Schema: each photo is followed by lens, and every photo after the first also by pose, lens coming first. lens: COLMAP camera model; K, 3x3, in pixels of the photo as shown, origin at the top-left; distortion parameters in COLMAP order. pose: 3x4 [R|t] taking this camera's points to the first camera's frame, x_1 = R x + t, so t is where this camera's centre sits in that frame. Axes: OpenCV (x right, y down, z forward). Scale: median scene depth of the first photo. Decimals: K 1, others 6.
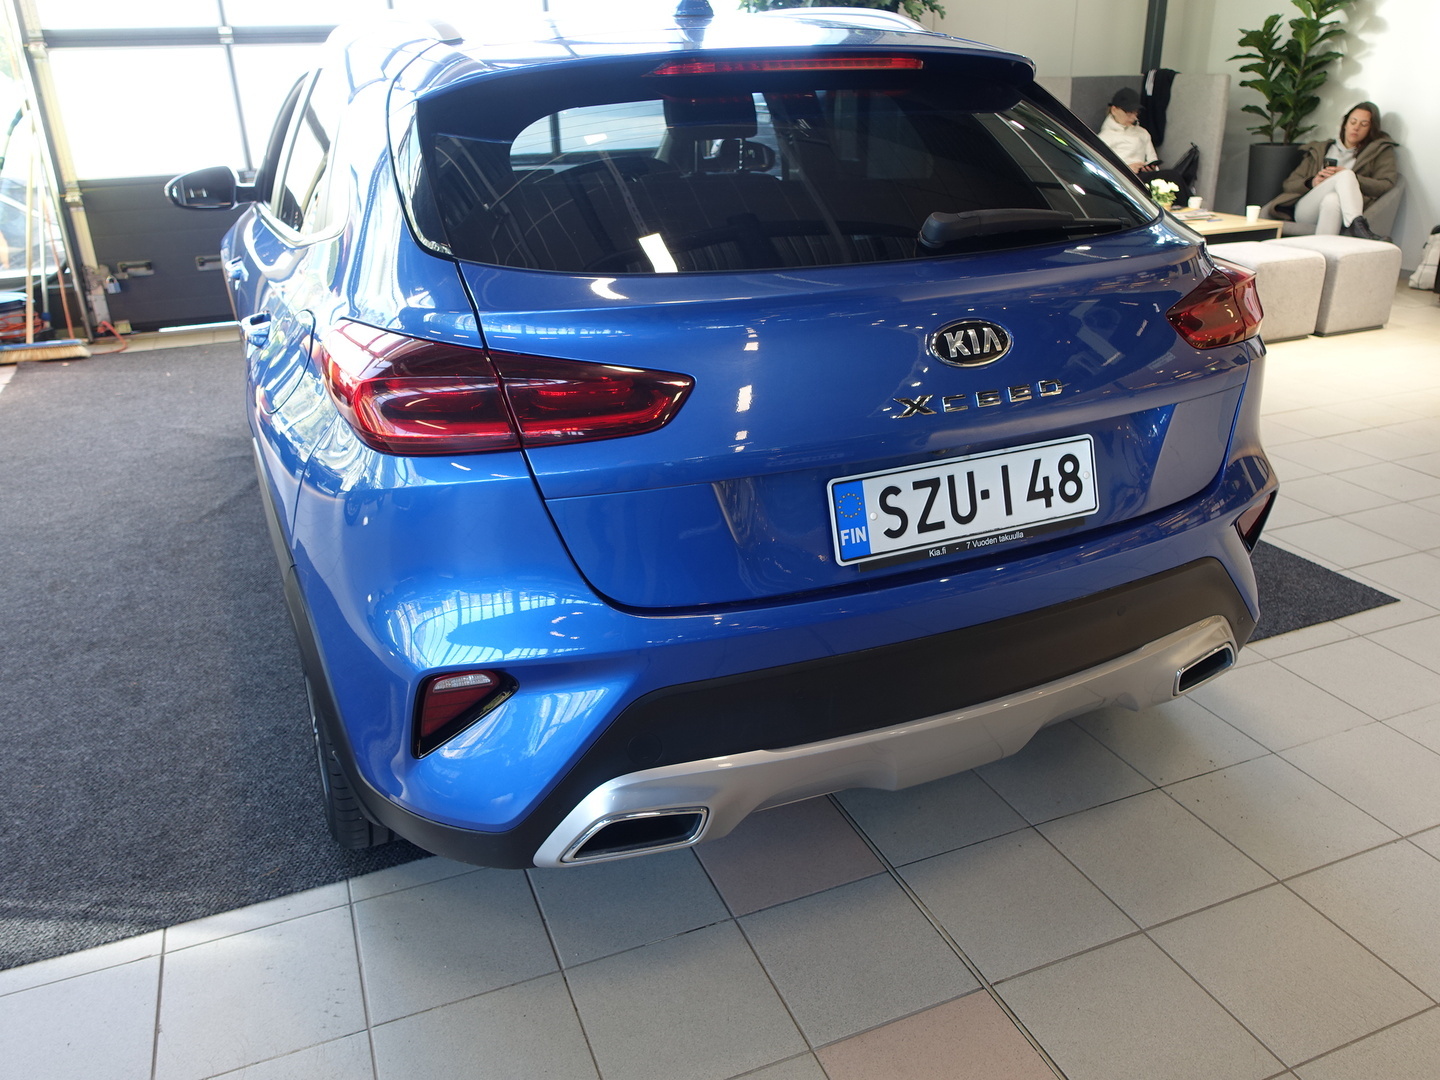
lens RADIAL K [[1086.4, 0, 722.7], [0, 1086.4, 542.9], [0, 0, 1]] dist [-0.002091, -0.000442]
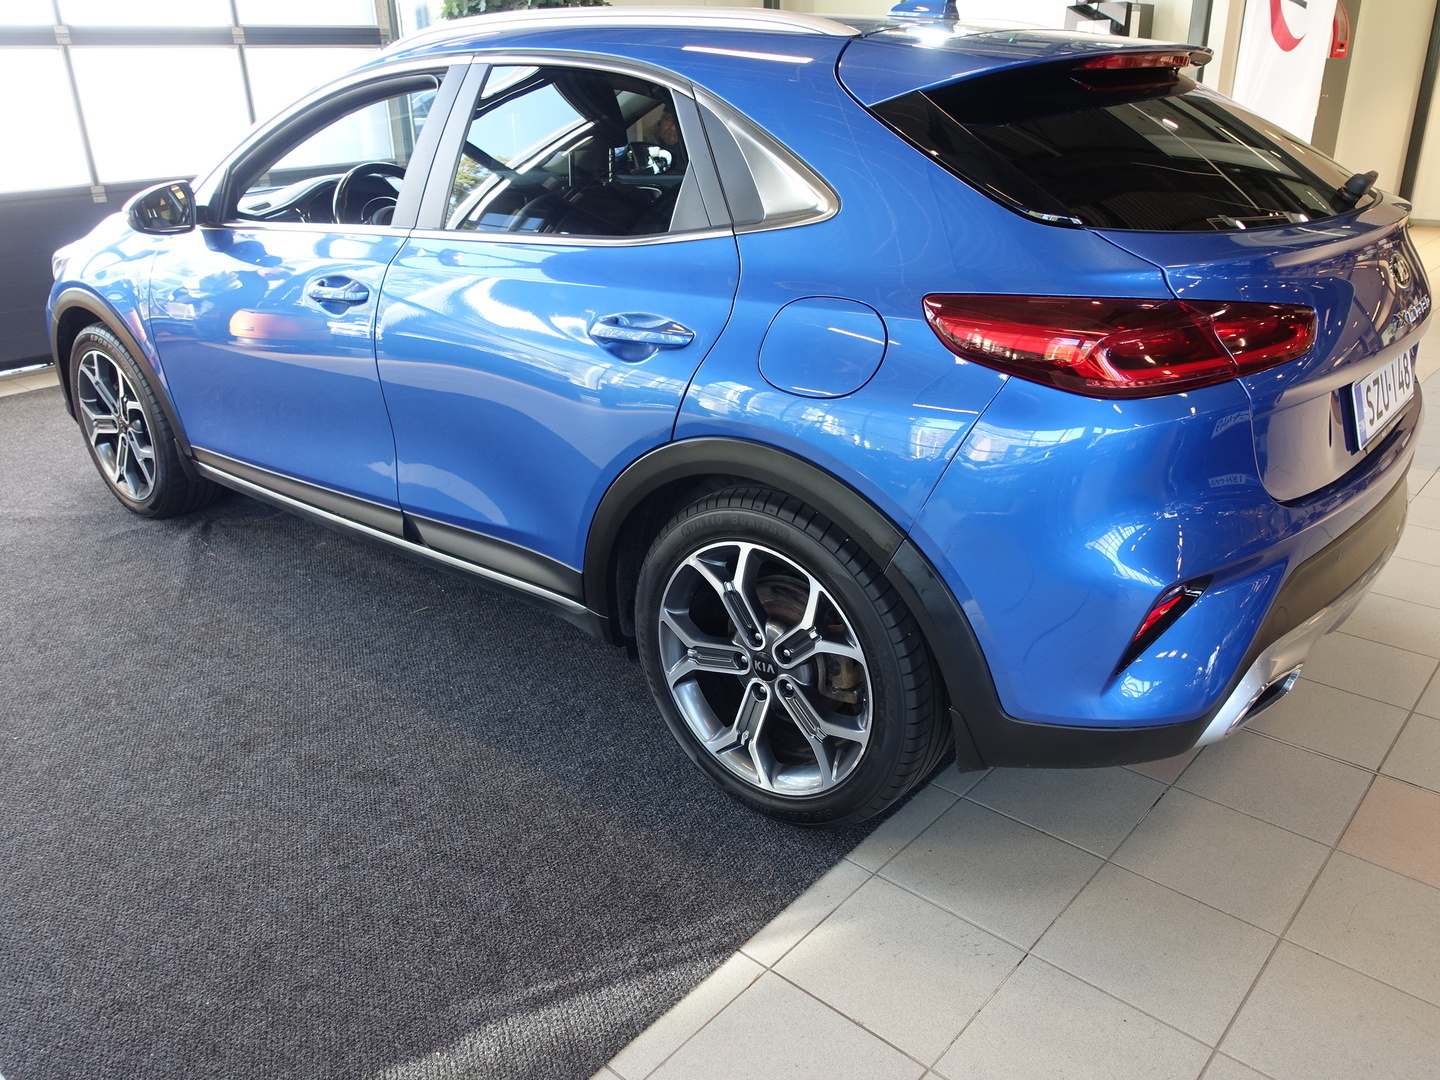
lens RADIAL K [[1086.4, 0, 723.8], [0, 1086.4, 536.4], [0, 0, 1]] dist [-0.002091, -0.000442]
pose [[0.902485, -0.171740, 0.395002, -0.744496], [0.176653, 0.983976, 0.024205, -0.029161], [-0.392829, 0.047933, 0.918361, 0.086684]]
